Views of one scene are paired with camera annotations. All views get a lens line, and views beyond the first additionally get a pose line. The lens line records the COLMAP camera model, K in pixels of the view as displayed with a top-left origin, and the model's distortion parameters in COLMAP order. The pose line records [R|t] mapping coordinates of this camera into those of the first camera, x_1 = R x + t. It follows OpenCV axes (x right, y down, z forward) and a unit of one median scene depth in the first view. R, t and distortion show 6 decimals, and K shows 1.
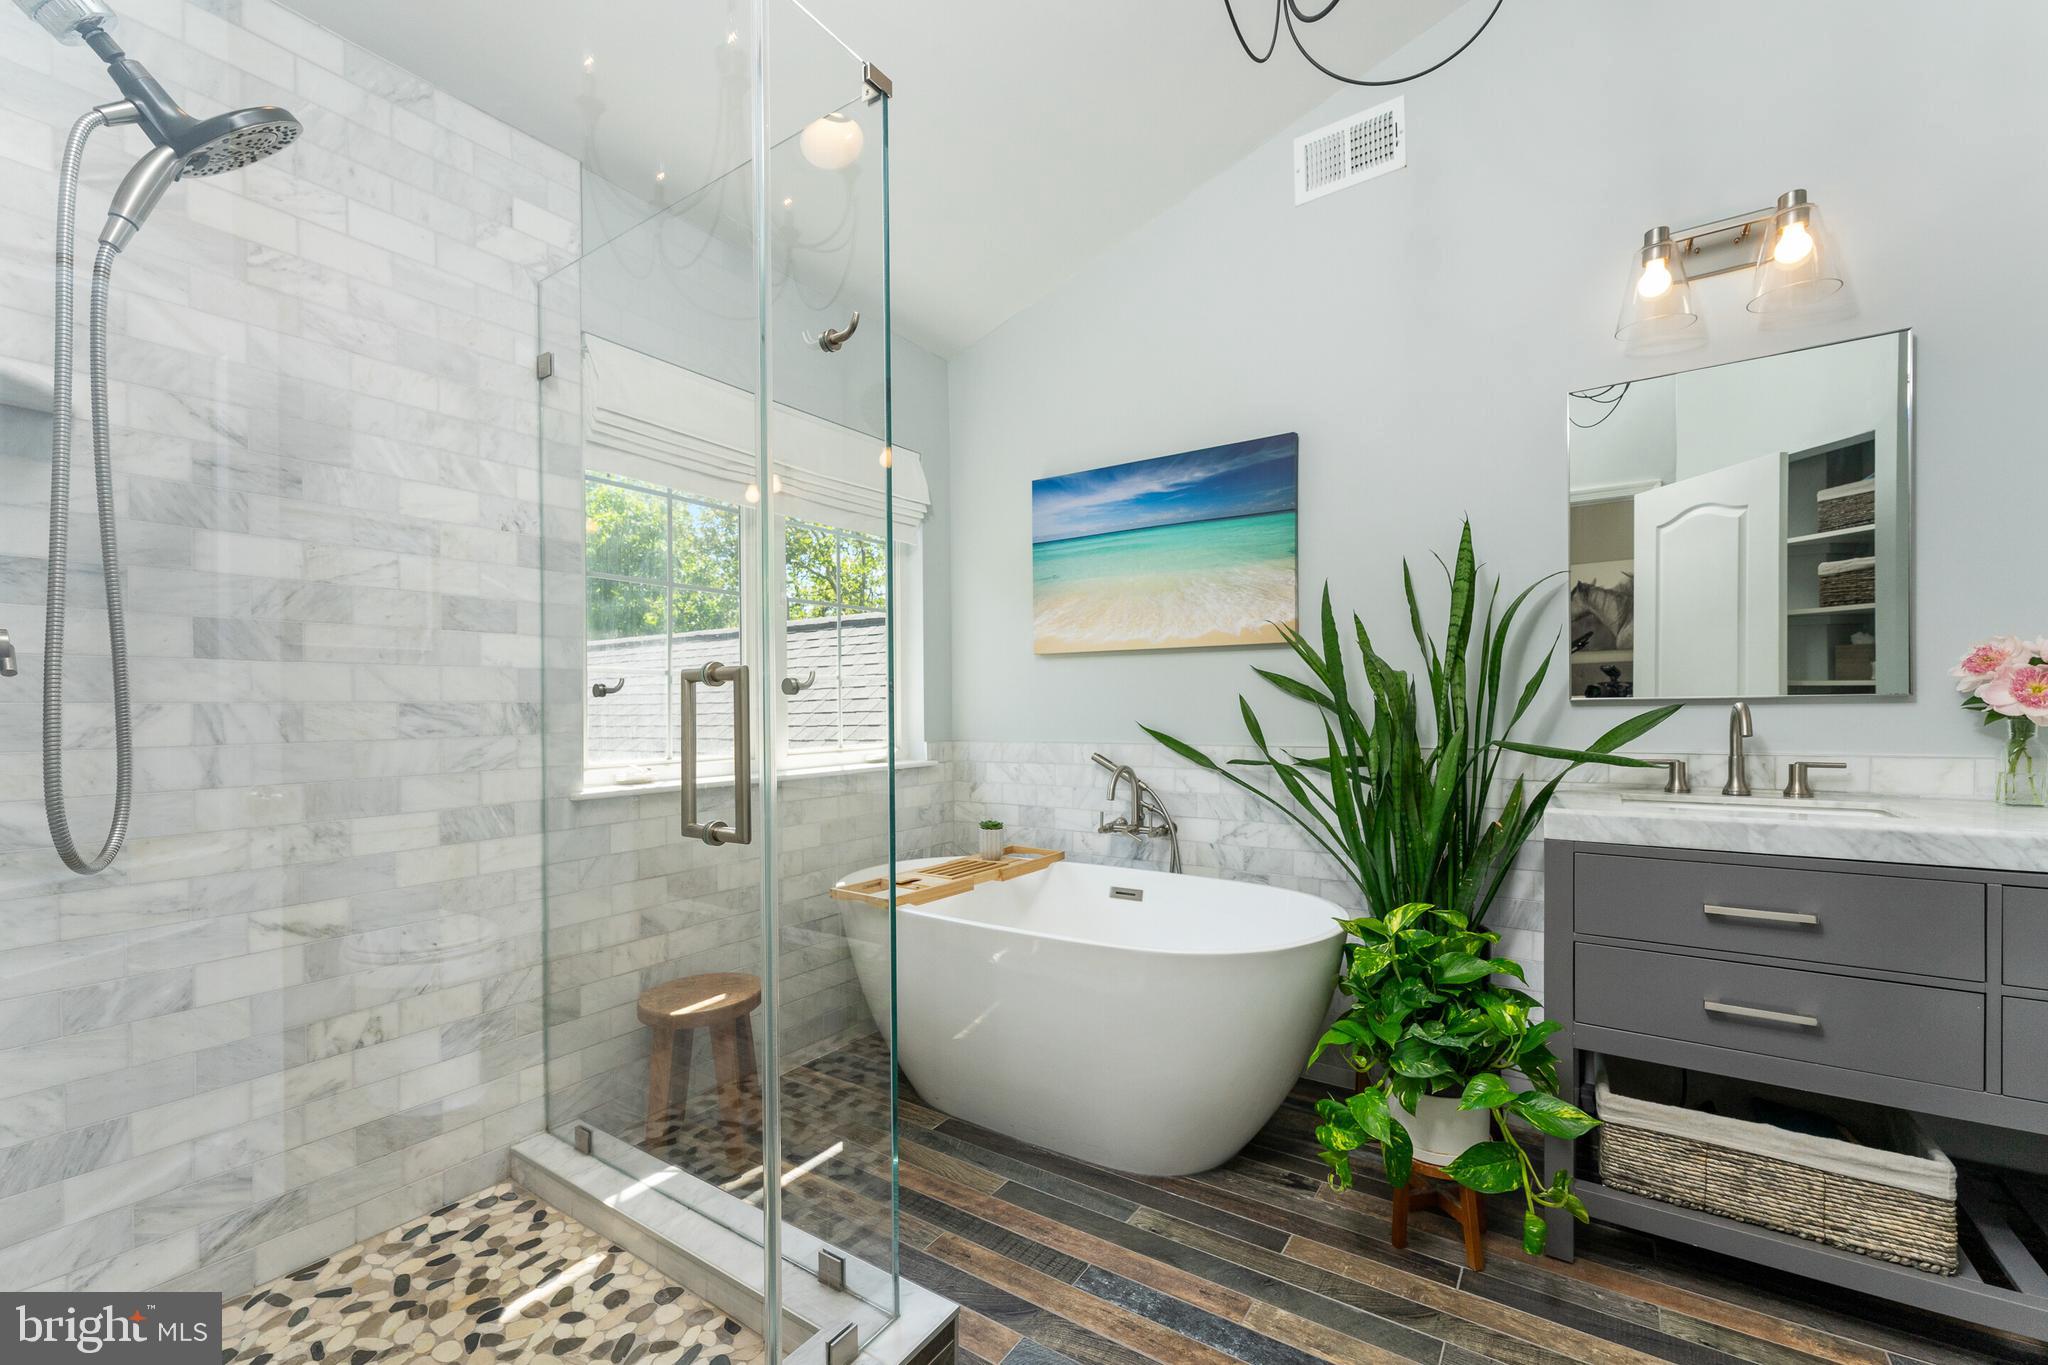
lens RADIAL K [[829.2, 0, 1035.5], [0, 829.2, 716.7], [0, 0, 1]] dist [-0.000016, 0.000583]
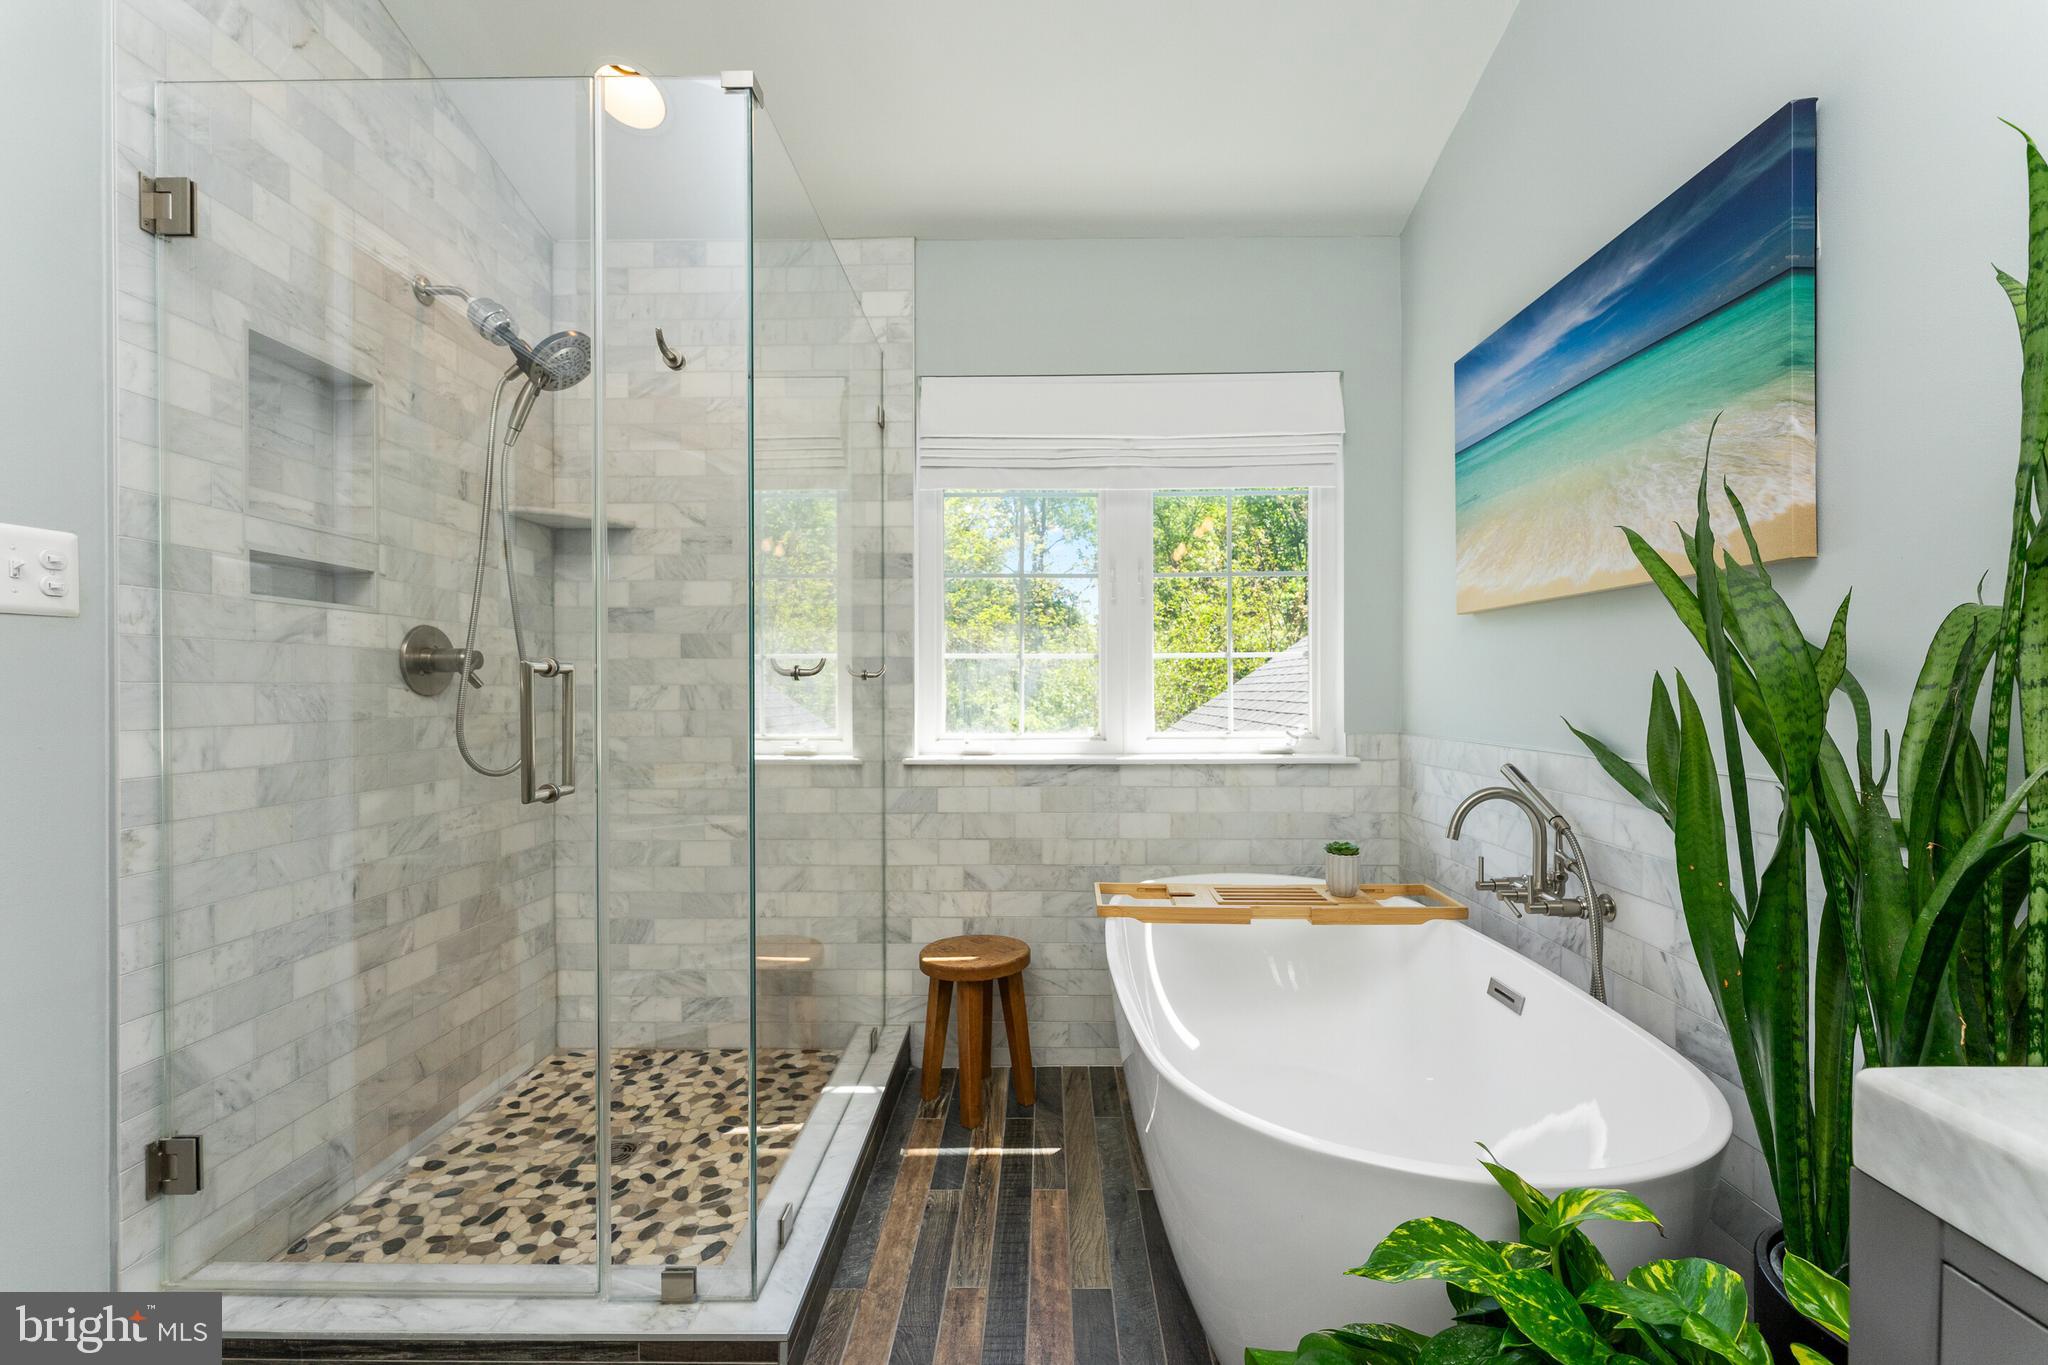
lens RADIAL K [[829.2, 0, 1031.8], [0, 829.2, 691.1], [0, 0, 1]] dist [-0.000016, 0.000583]
pose [[0.552288, 0.011926, -0.833568, 0.571686], [-0.011457, 0.999912, 0.006715, -0.017421], [0.833574, 0.005841, 0.552376, 0.486881]]
